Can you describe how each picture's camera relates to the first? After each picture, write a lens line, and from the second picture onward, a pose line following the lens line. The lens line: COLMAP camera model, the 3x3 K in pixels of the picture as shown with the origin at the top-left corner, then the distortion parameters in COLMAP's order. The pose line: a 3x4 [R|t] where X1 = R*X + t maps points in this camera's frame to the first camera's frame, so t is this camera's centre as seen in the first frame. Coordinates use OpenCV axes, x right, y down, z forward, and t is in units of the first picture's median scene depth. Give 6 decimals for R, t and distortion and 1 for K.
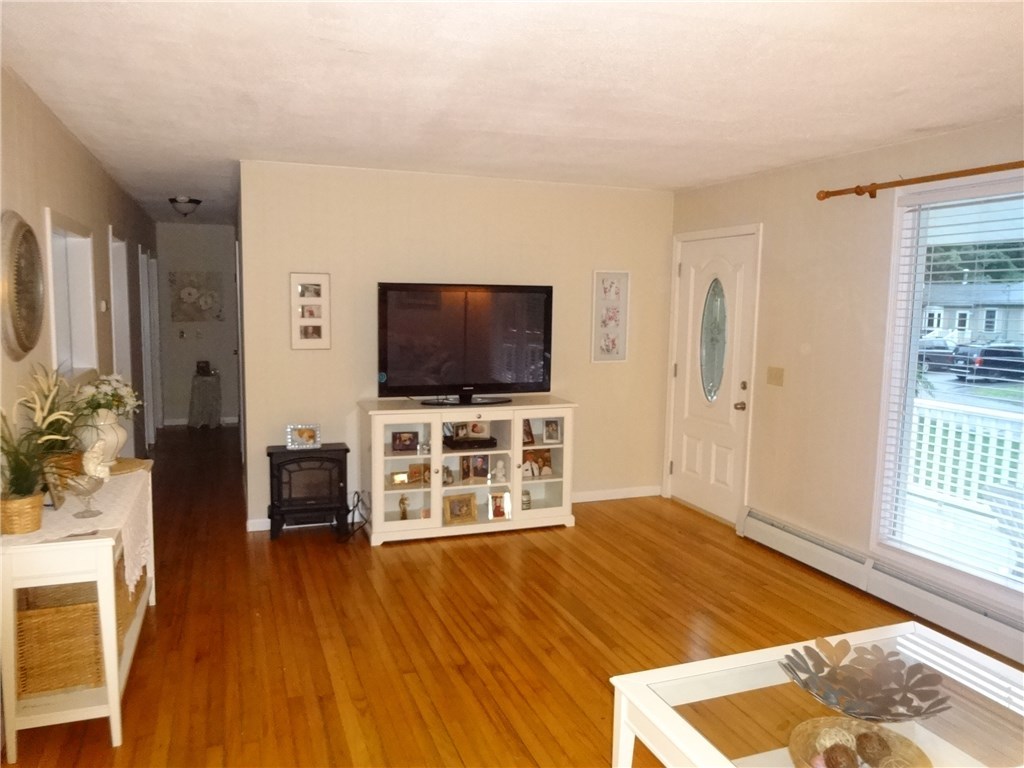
lens RADIAL K [[756.4, 0, 513.6], [0, 756.4, 384.2], [0, 0, 1]] dist [-0.010223, 0.013744]
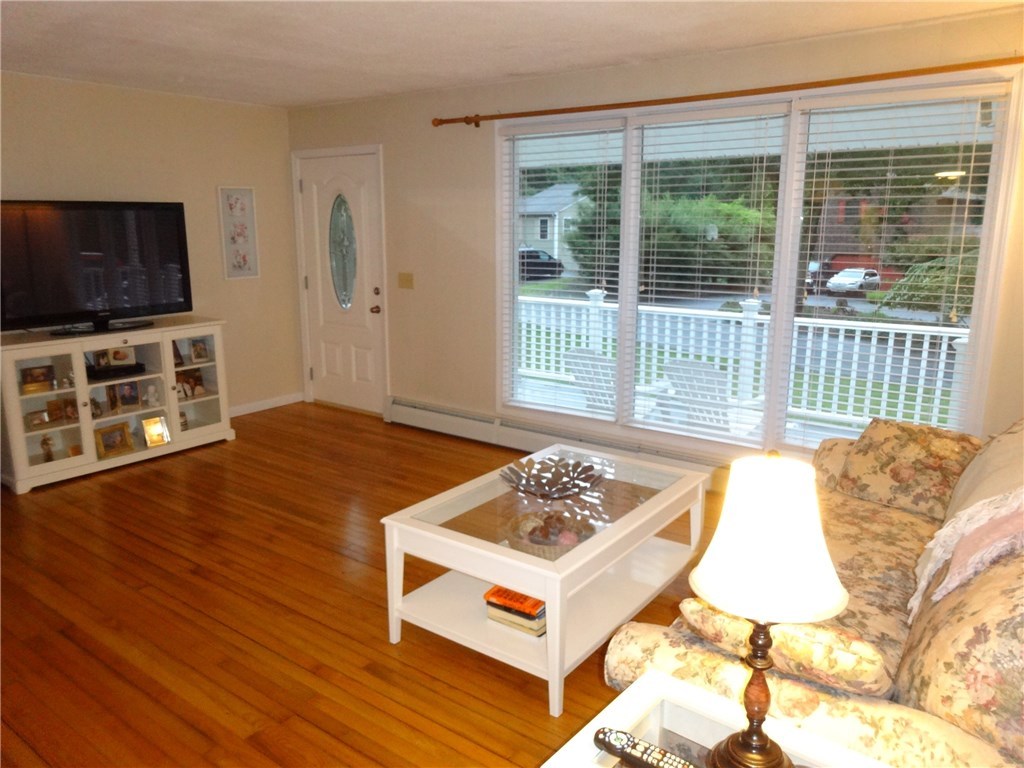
lens RADIAL K [[756.4, 0, 510.4], [0, 756.4, 384.8], [0, 0, 1]] dist [-0.010223, 0.013744]
pose [[0.843693, -0.131702, 0.520419, -0.137882], [0.073460, 0.988643, 0.131103, 0.006725], [-0.531775, -0.072381, 0.843787, -0.072021]]
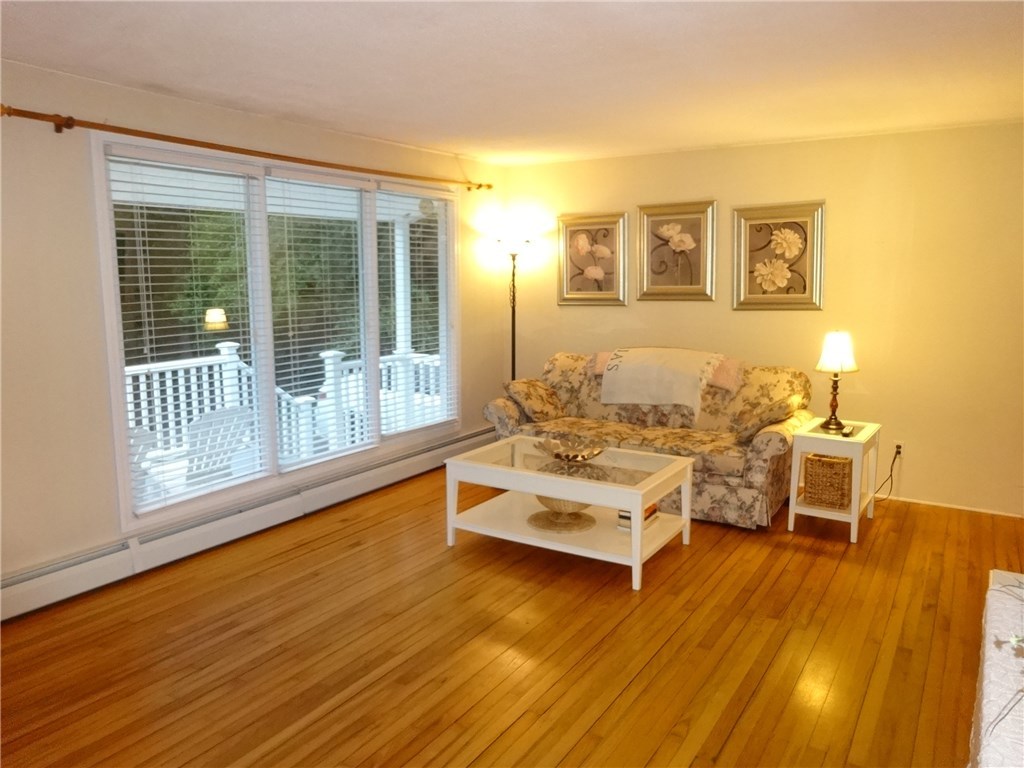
lens RADIAL K [[756.4, 0, 507.7], [0, 756.4, 386.4], [0, 0, 1]] dist [-0.010223, 0.013744]
pose [[-0.604683, -0.134054, 0.785104, -0.417687], [0.076578, 0.971382, 0.224841, -0.100747], [-0.792777, 0.196079, -0.577112, 0.929229]]
